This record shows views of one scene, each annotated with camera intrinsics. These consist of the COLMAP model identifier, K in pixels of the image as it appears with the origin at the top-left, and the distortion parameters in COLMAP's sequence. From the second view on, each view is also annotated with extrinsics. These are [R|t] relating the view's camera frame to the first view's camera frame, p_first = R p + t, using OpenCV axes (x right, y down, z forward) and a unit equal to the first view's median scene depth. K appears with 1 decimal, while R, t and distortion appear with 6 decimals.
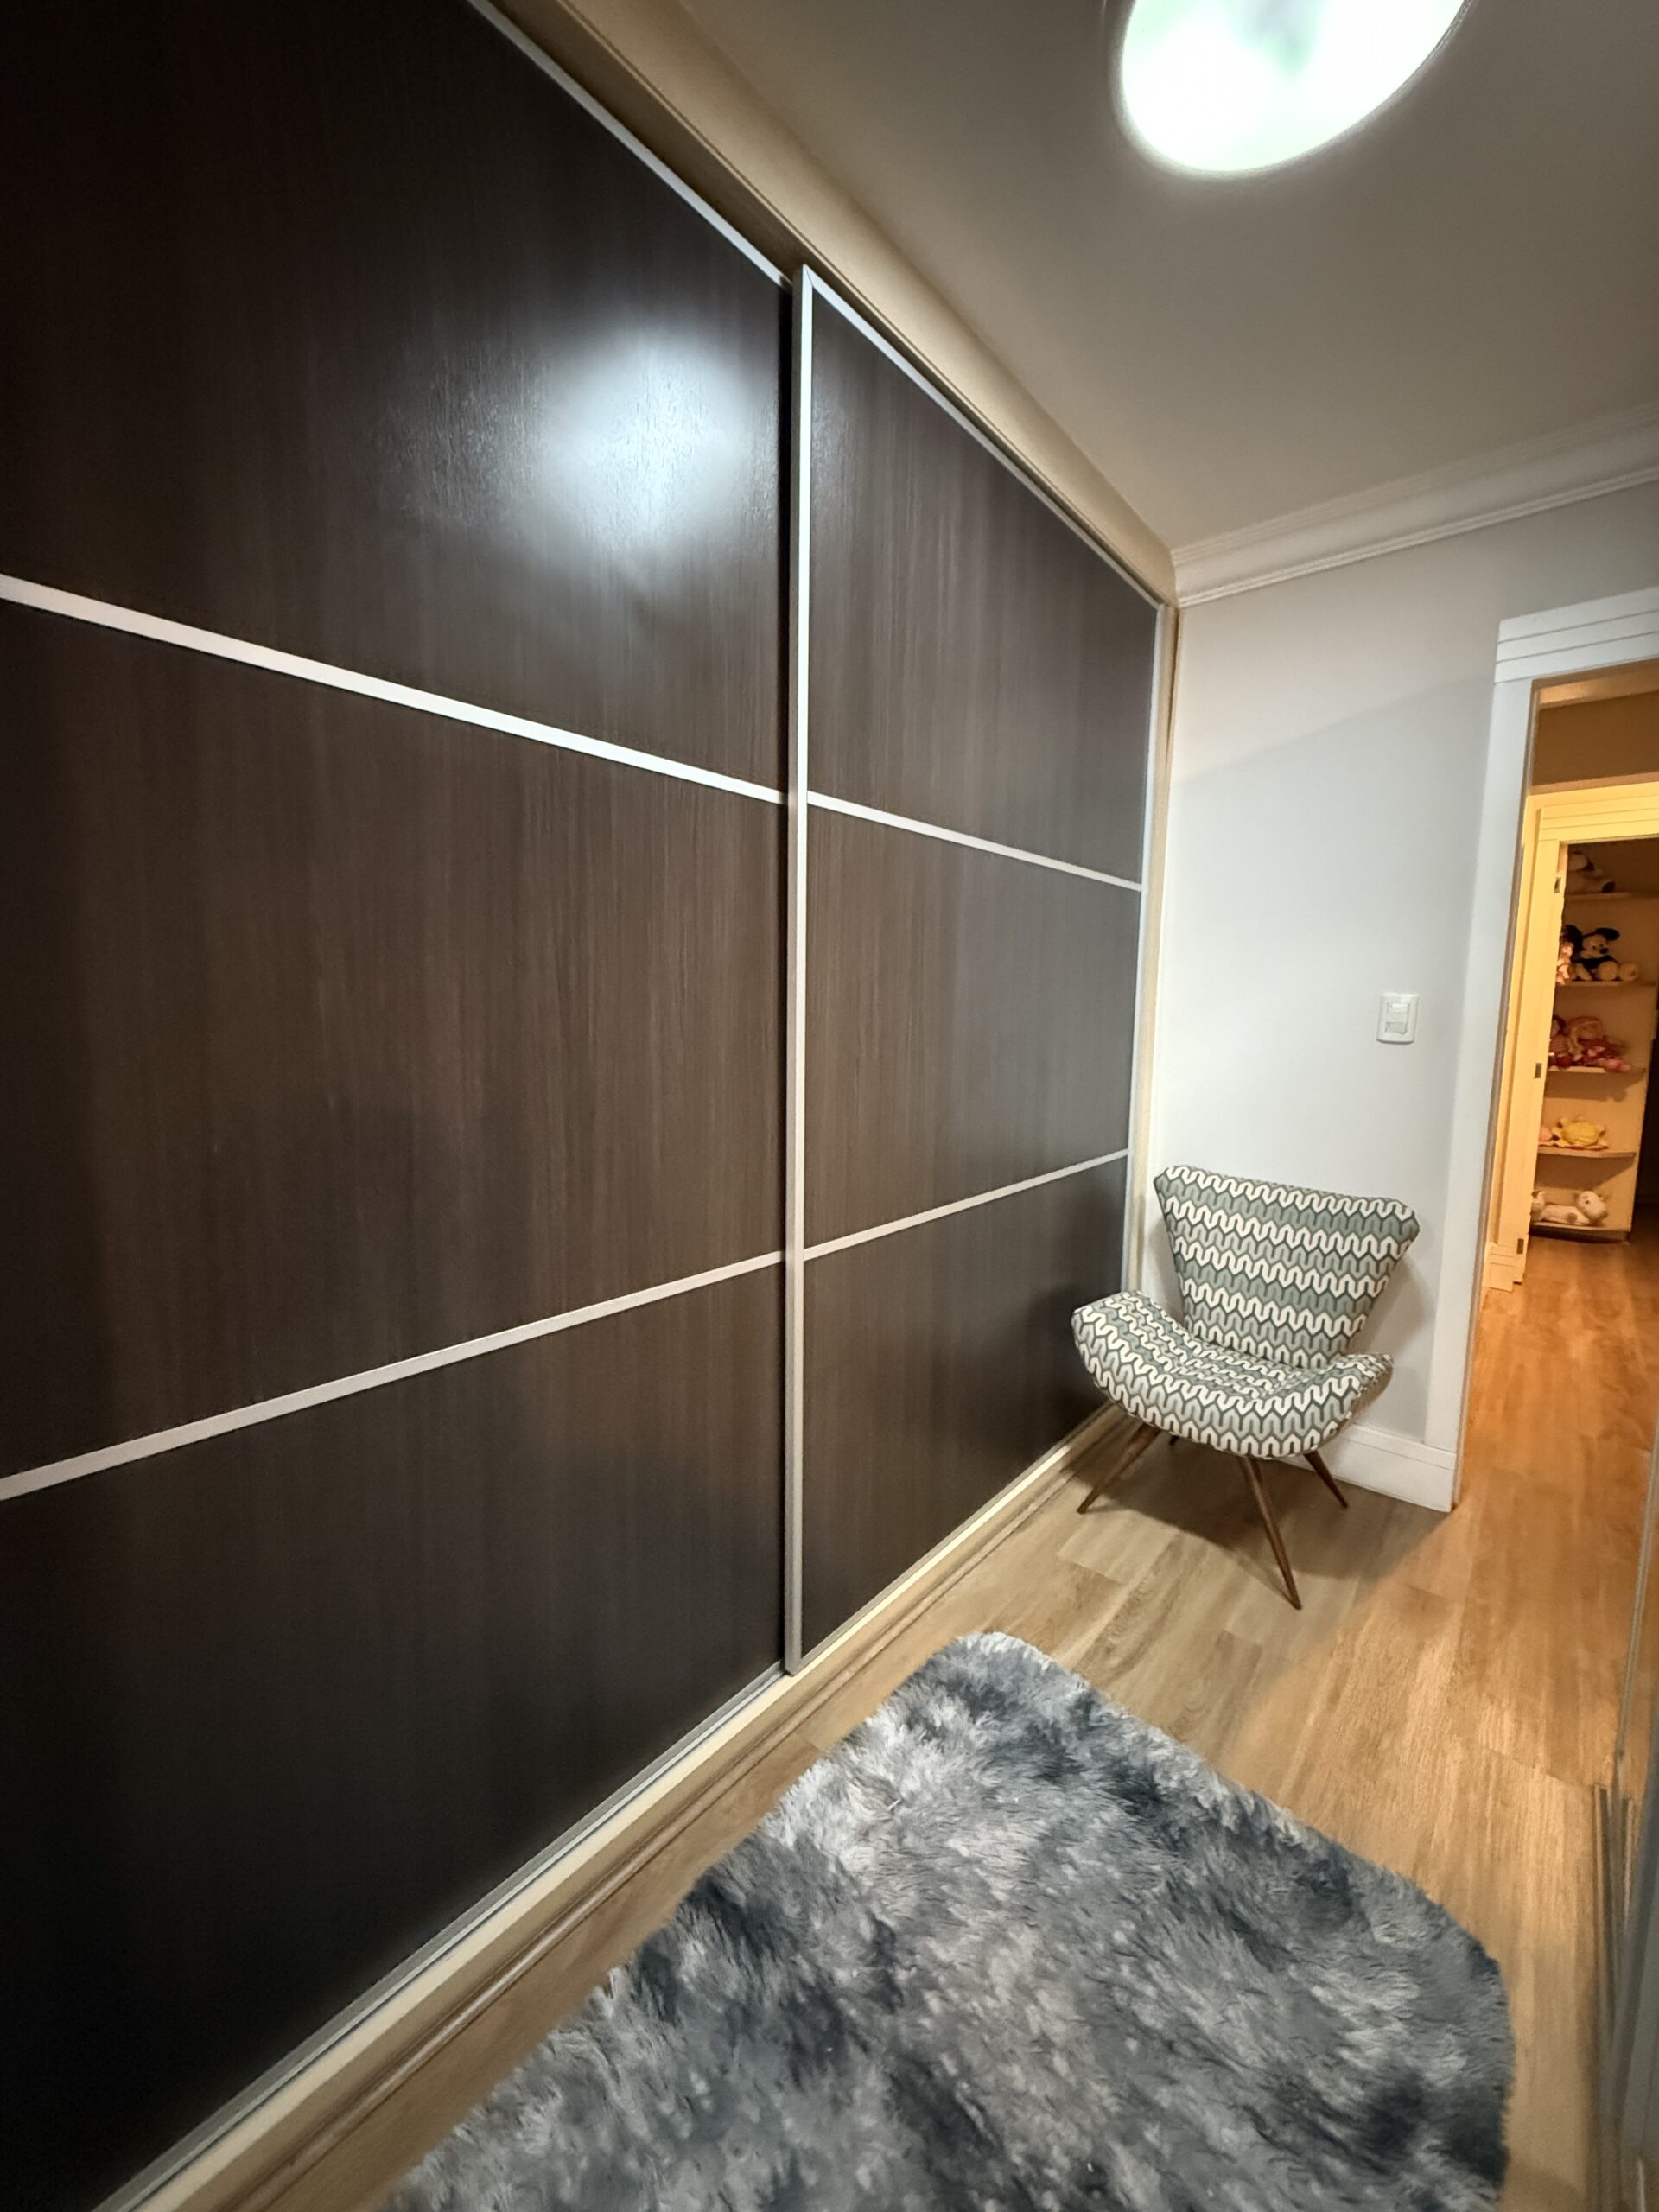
lens RADIAL K [[880.0, 0, 821.1], [0, 880.0, 1101.6], [0, 0, 1]] dist [-0.001937, -0.000455]
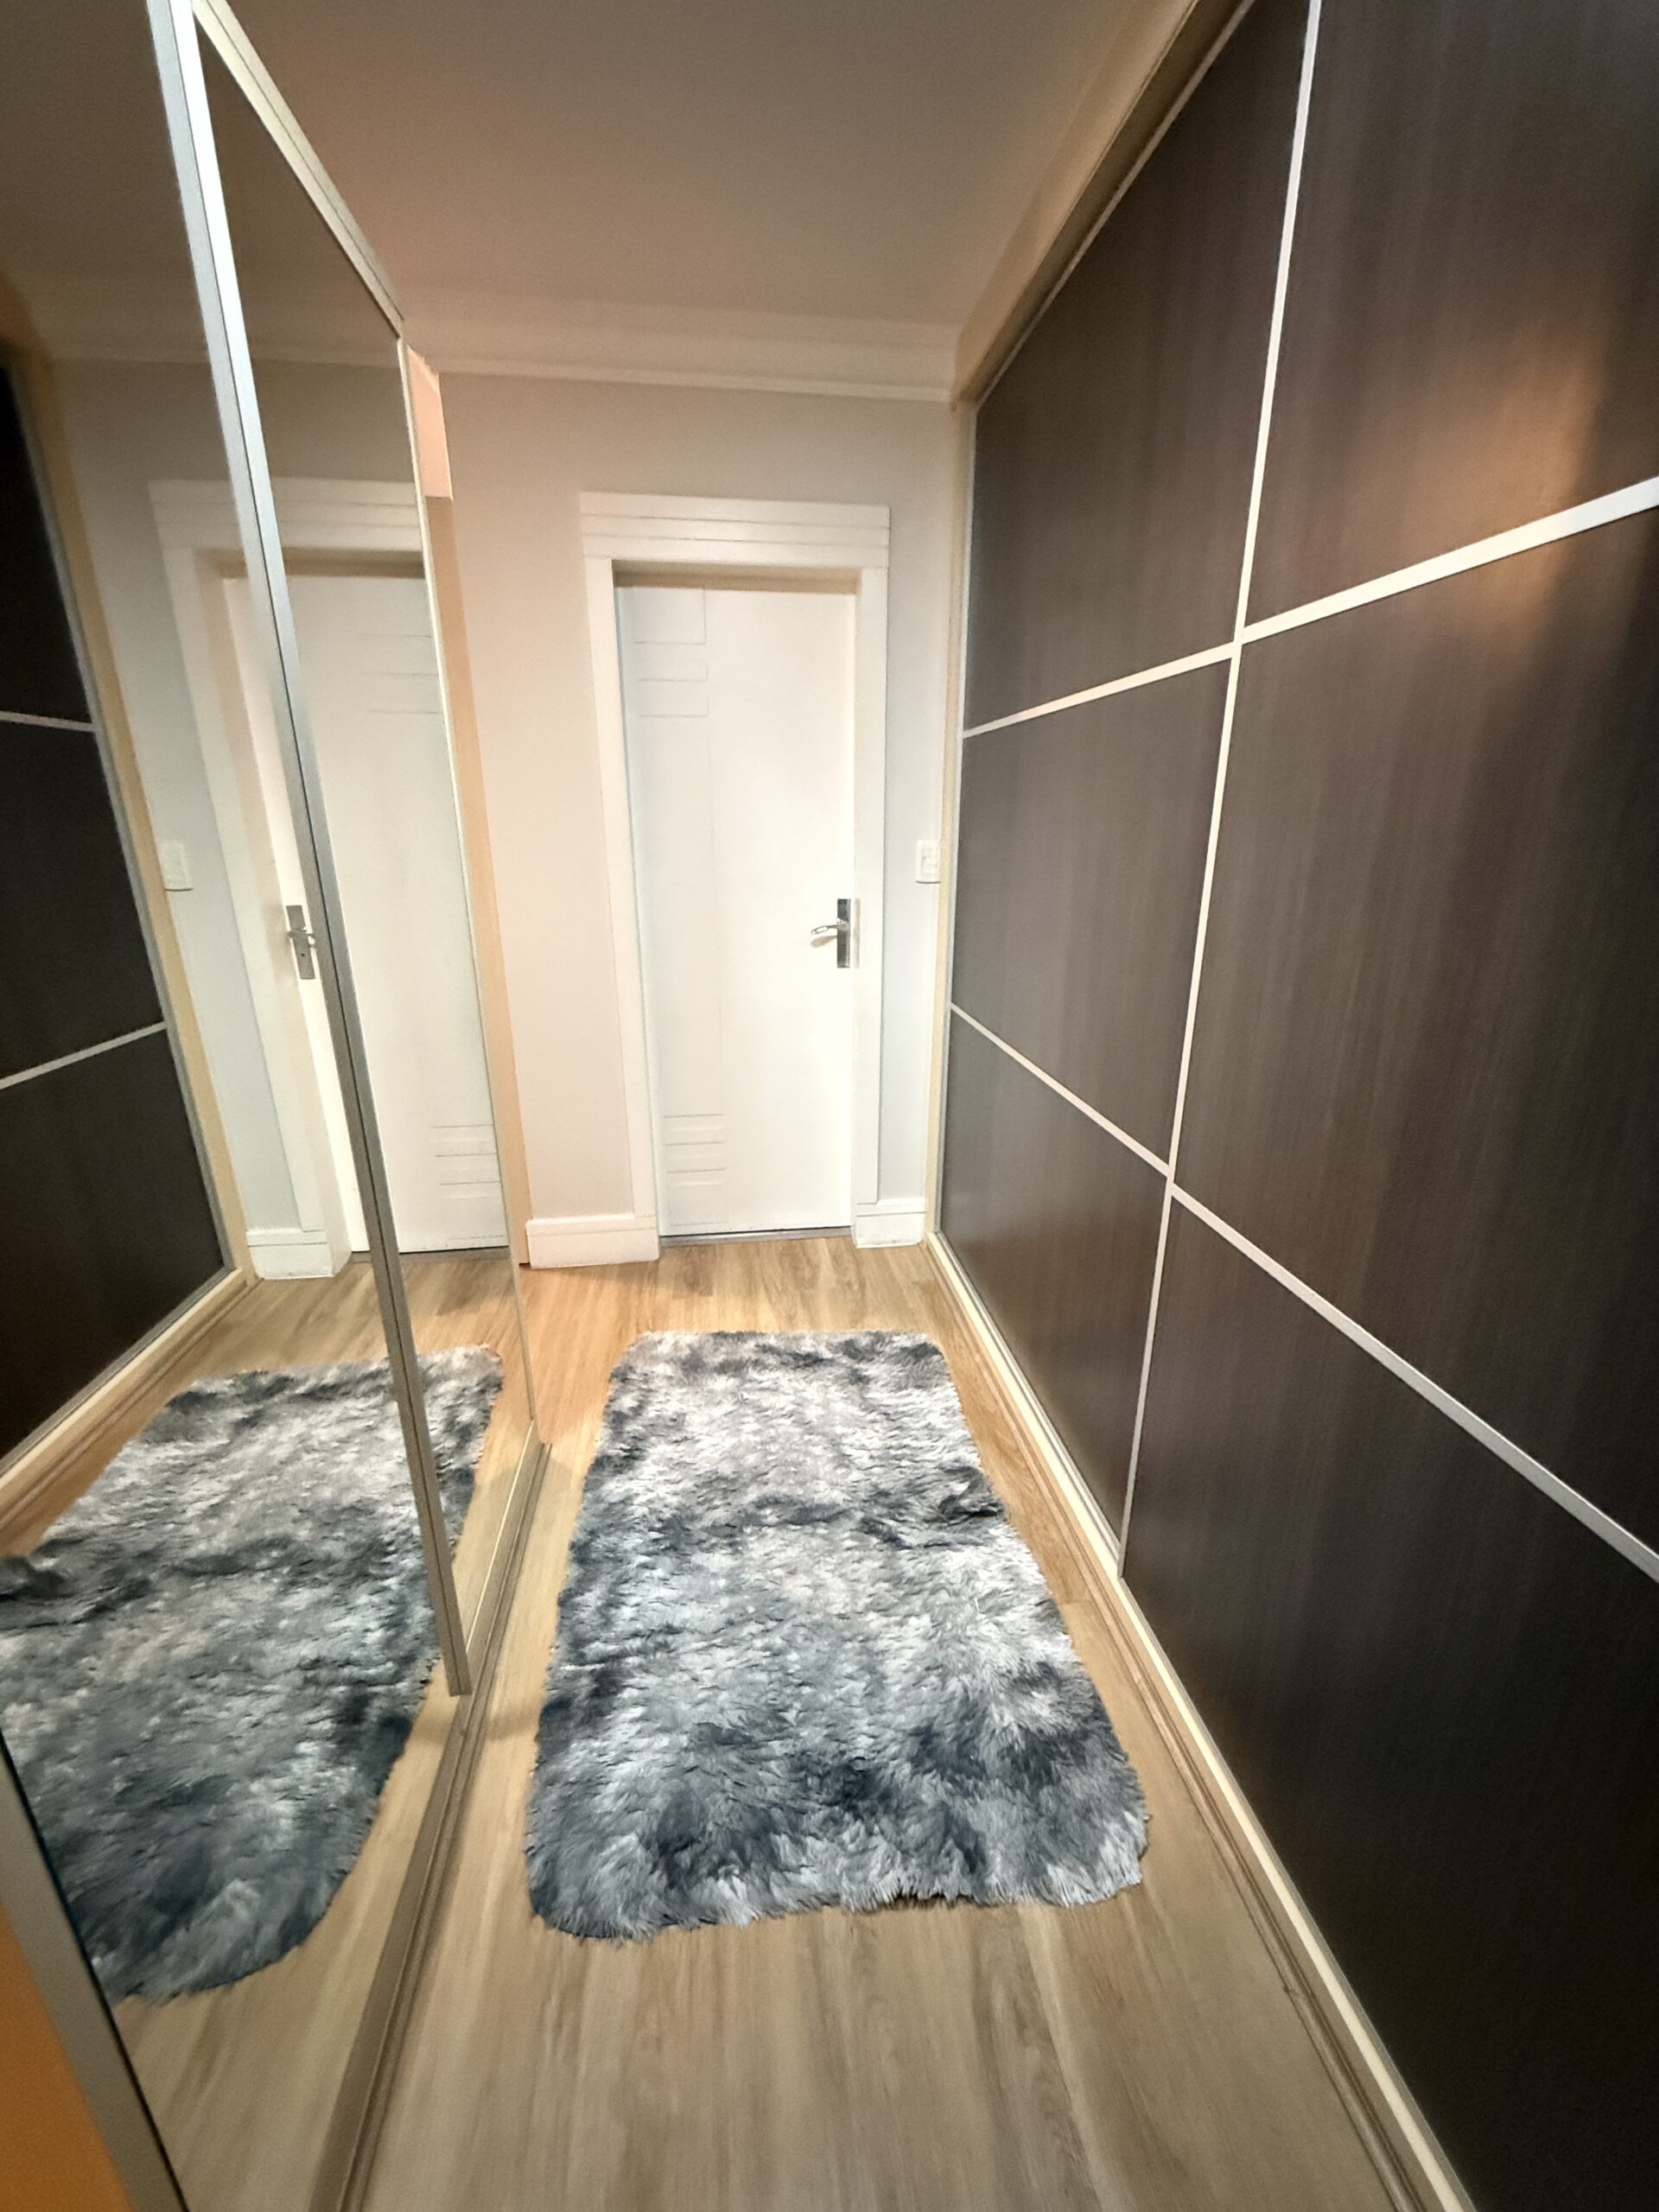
lens RADIAL K [[880.0, 0, 828.8], [0, 880.0, 1108.7], [0, 0, 1]] dist [-0.001937, -0.000455]
pose [[-0.633157, 0.231458, -0.738607, 0.942404], [-0.082459, 0.928642, 0.361696, -0.222652], [0.769619, 0.289915, -0.568890, 1.358368]]
